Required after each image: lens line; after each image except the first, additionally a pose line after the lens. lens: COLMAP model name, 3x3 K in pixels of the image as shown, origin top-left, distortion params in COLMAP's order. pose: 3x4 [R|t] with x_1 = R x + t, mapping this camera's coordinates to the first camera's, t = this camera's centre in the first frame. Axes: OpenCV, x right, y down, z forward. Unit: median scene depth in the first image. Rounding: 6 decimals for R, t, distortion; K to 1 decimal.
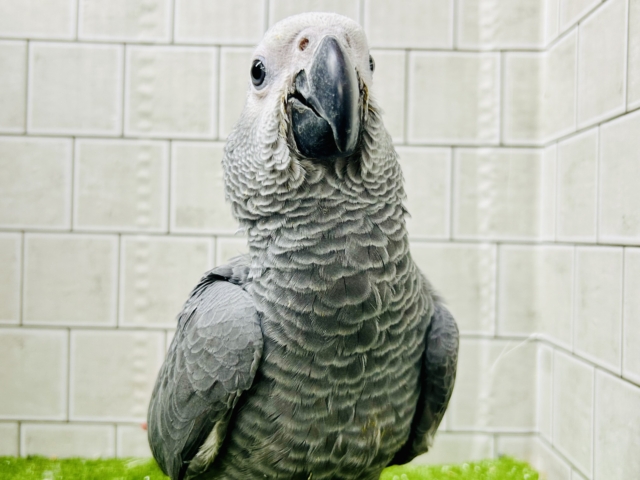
lens RADIAL K [[685.9, 0, 320.0], [0, 685.9, 240.0], [0, 0, 1]] dist [-0.011967, -0.032697]
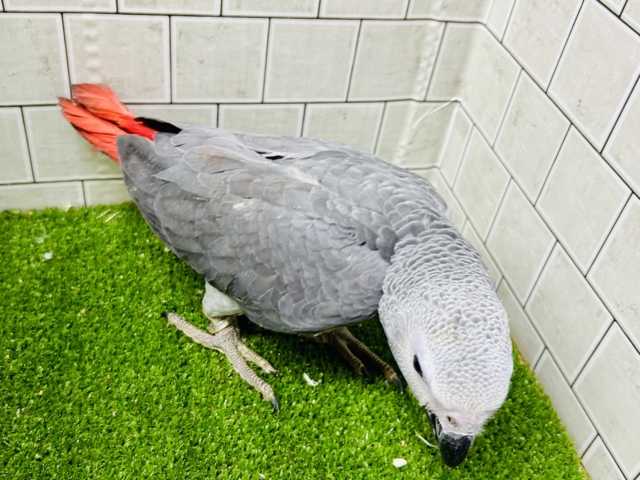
lens RADIAL K [[669.3, 0, 303.7], [0, 669.3, 240.0], [0, 0, 1]] dist [0.024742, 0.006638]
pose [[0.971652, -0.071236, 0.225429, -0.203315], [-0.100046, 0.740041, 0.665079, -0.406651], [-0.214204, -0.668779, 0.711935, 0.098805]]
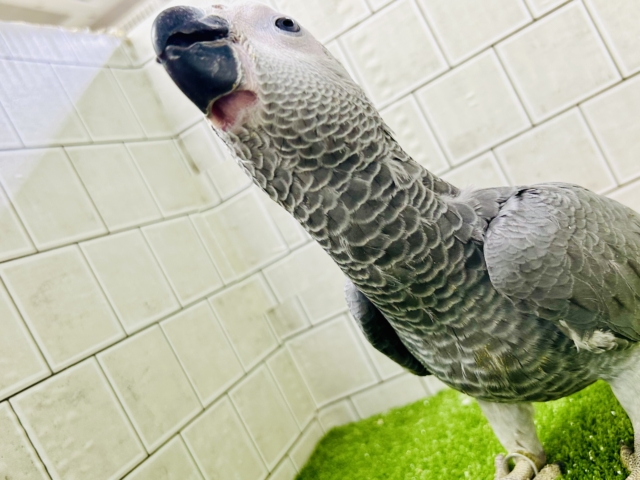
lens RADIAL K [[685.9, 0, 320.0], [0, 685.9, 240.0], [0, 0, 1]] dist [-0.011967, -0.032697]
pose [[-0.835081, 0.409866, 0.366946, -0.248906], [0.448528, 0.893479, 0.022758, 0.001021], [-0.318531, 0.183591, -0.929964, 1.538590]]
